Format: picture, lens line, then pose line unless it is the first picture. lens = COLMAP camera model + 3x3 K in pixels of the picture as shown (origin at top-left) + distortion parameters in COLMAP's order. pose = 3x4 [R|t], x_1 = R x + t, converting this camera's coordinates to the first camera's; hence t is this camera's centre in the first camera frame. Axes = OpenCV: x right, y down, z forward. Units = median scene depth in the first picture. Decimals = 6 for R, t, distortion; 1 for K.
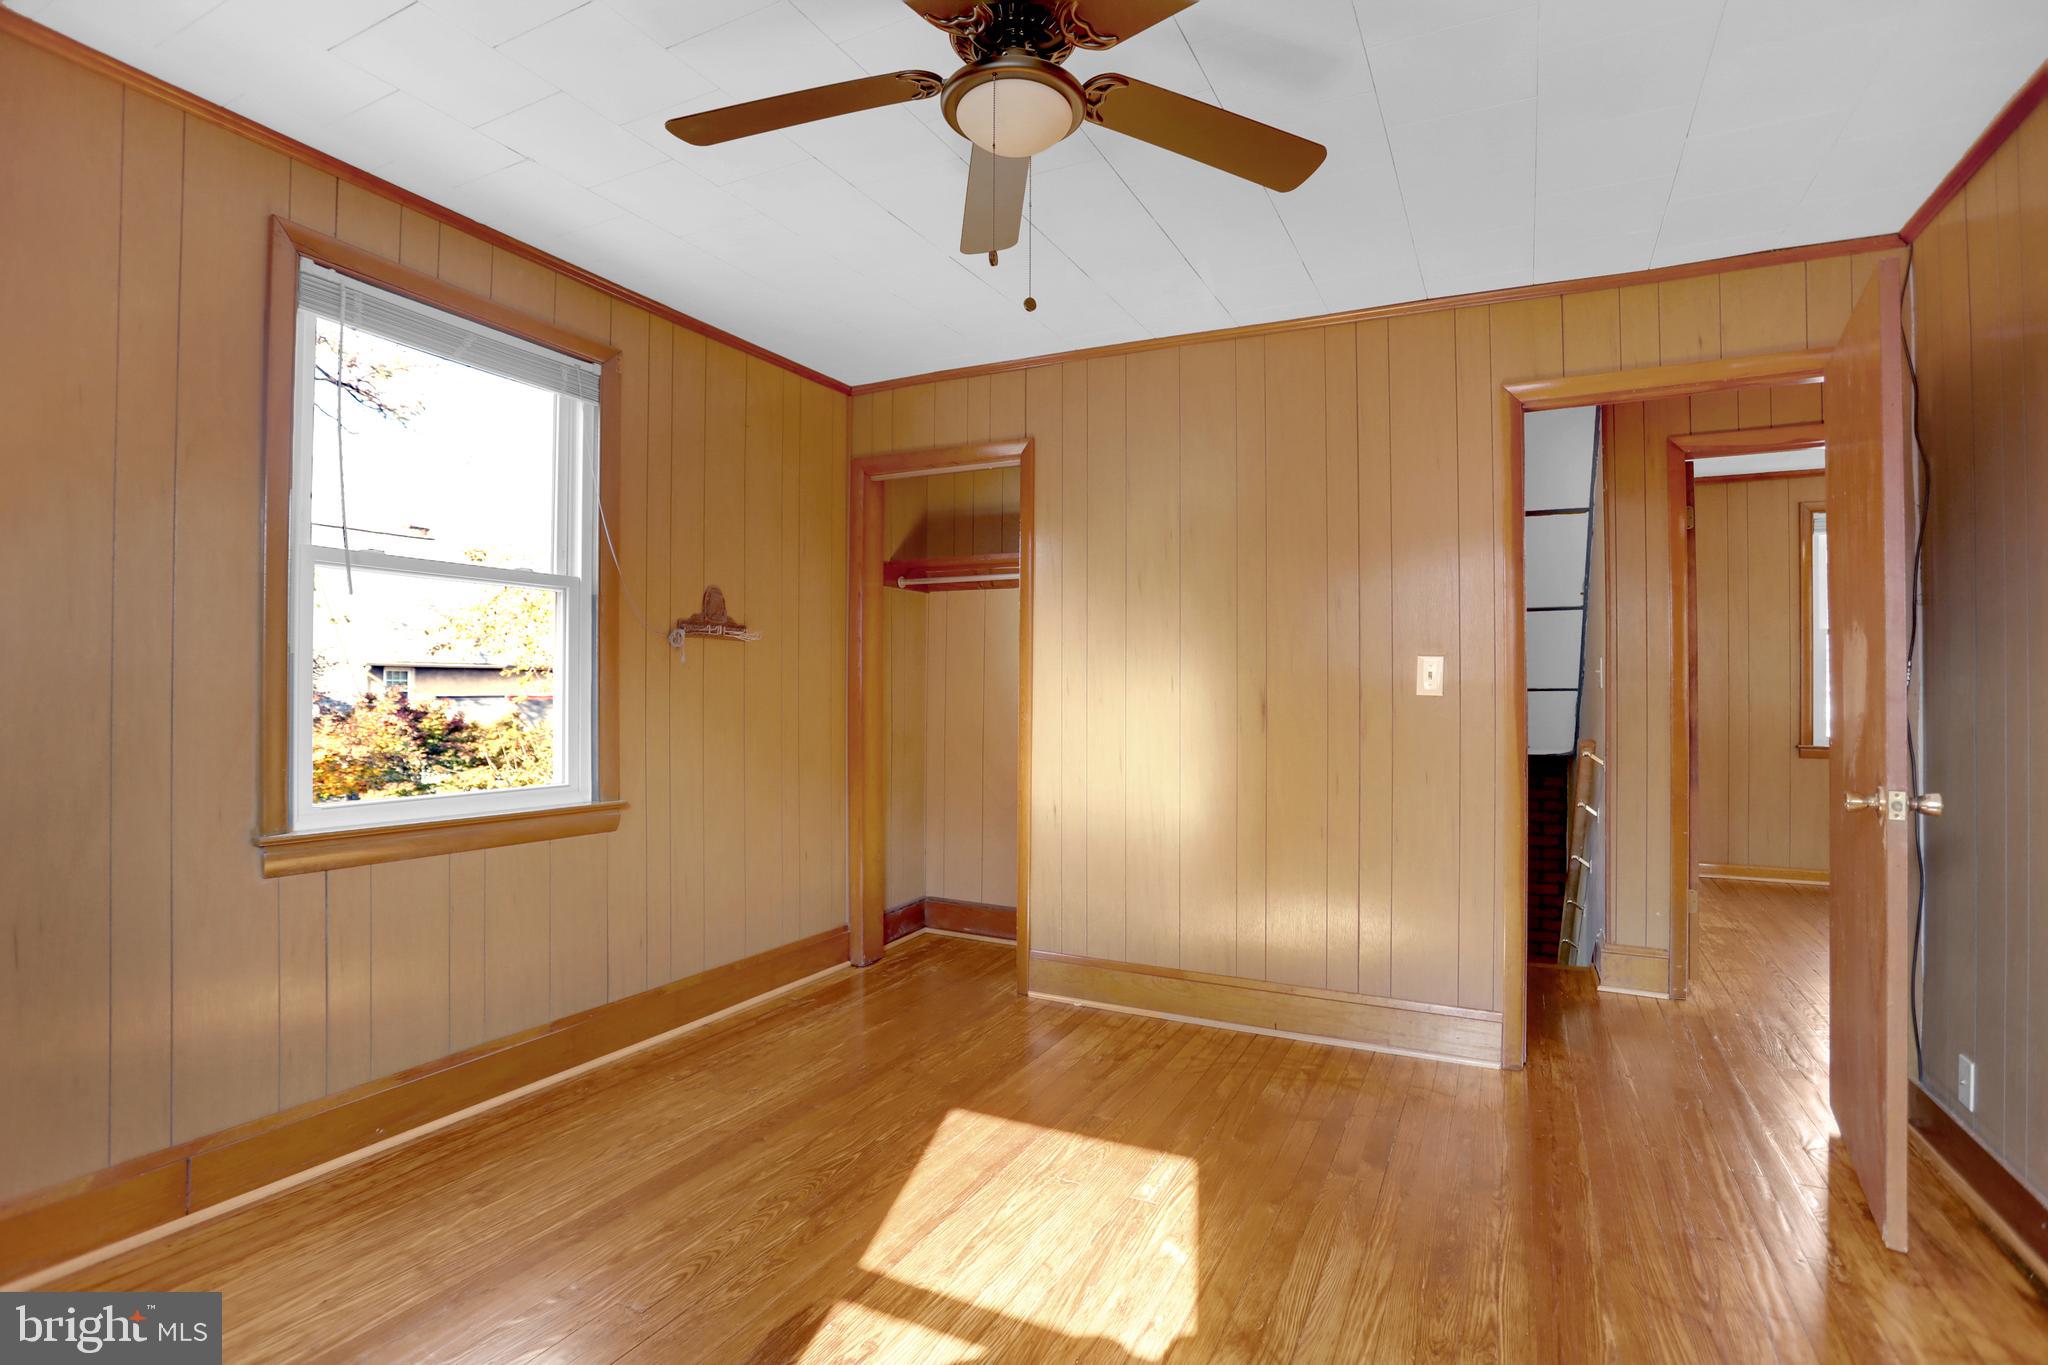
lens RADIAL K [[1009.5, 0, 1033.6], [0, 1009.5, 687.4], [0, 0, 1]] dist [-0.003712, -0.000312]
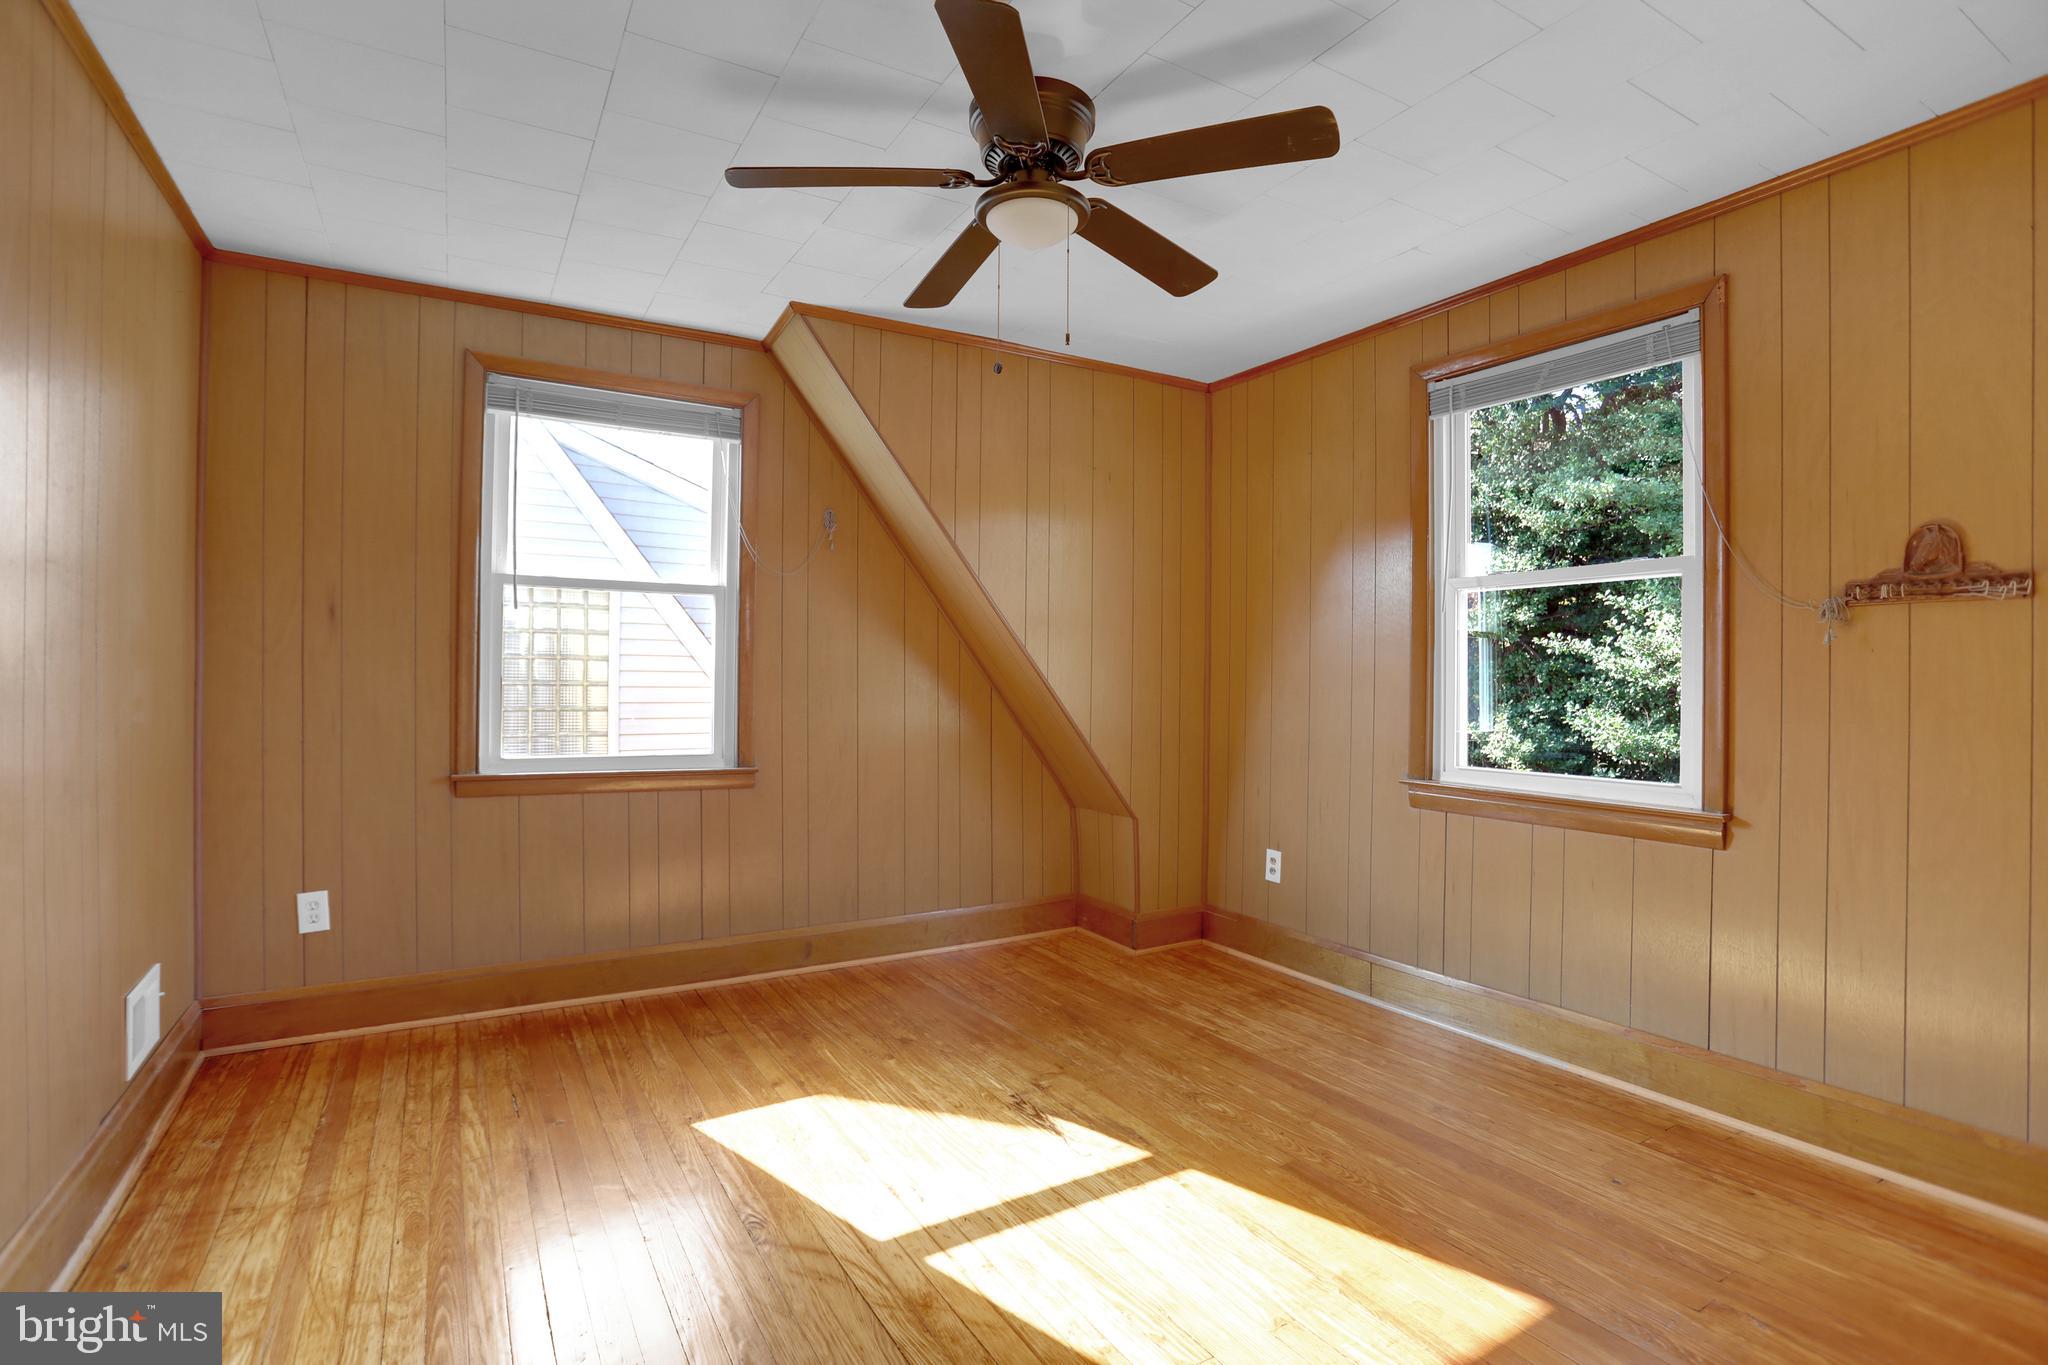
lens RADIAL K [[1009.5, 0, 1032.2], [0, 1009.5, 679.2], [0, 0, 1]] dist [-0.003712, -0.000312]
pose [[-0.533620, -0.016905, -0.845555, 0.615240], [-0.009464, 0.999857, -0.014018, 0.018628], [0.845671, 0.000522, -0.533704, 0.987884]]
